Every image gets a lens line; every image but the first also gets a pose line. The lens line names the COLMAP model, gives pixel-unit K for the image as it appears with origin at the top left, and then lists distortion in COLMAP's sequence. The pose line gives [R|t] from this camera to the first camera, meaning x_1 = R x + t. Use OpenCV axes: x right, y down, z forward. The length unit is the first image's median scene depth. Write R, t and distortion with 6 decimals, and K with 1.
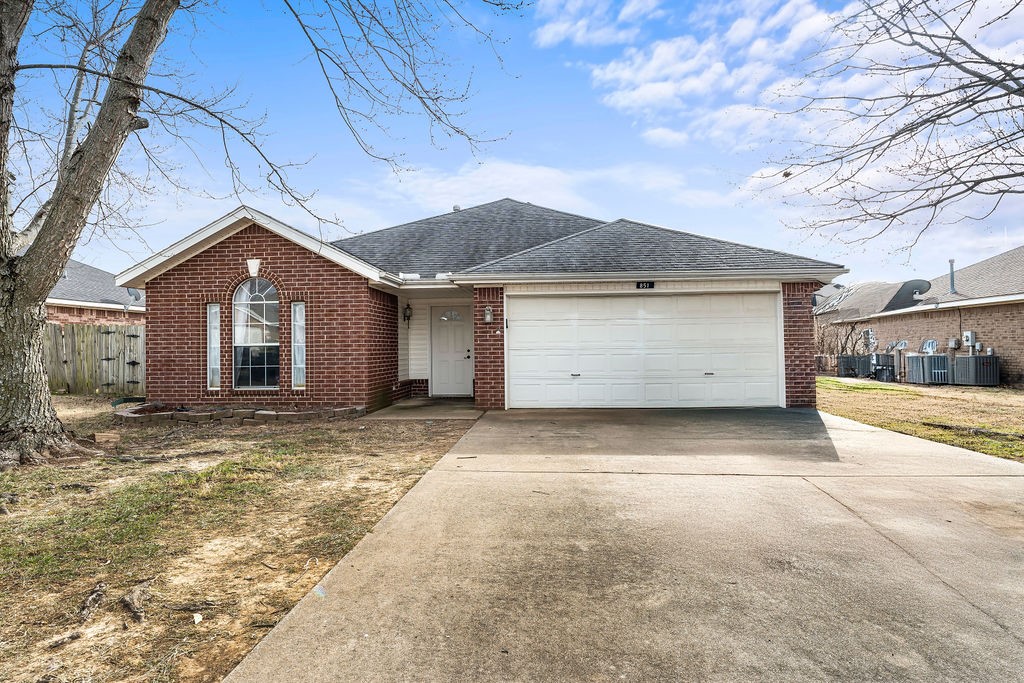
lens RADIAL K [[578.1, 0, 512.0], [0, 578.1, 341.5], [0, 0, 1]] dist [0.001240, 0.000208]
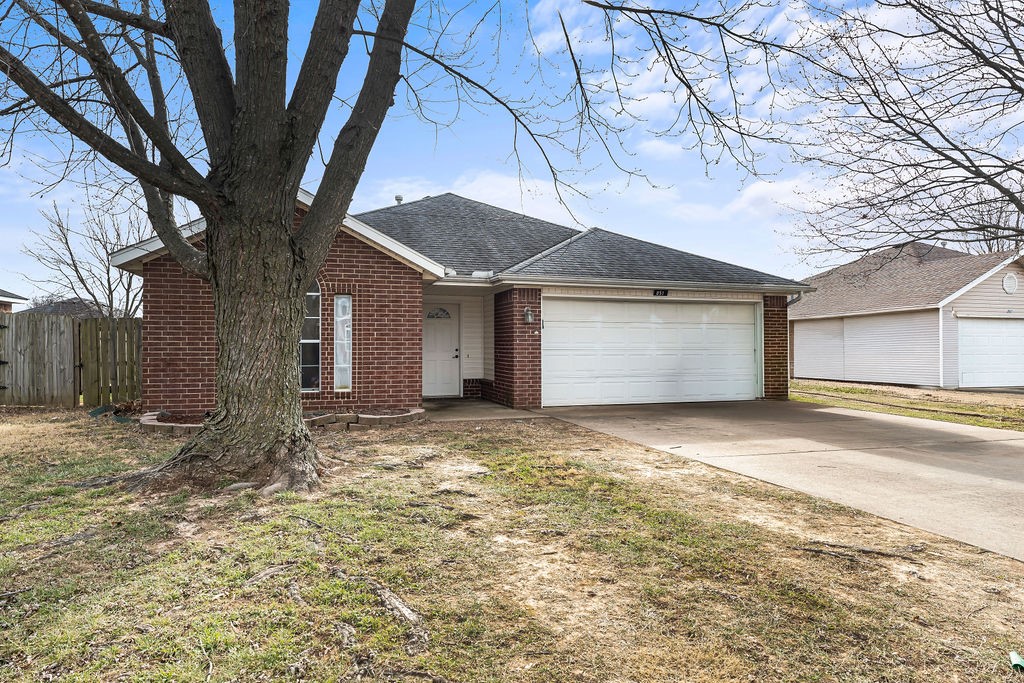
lens RADIAL K [[609.0, 0, 512.0], [0, 609.0, 341.5], [0, 0, 1]] dist [-0.000461, -0.001705]
pose [[0.930081, 0.013692, 0.367098, -0.473449], [-0.014239, 0.999898, -0.001217, 0.001870], [-0.367078, -0.004095, 0.930181, 0.015604]]
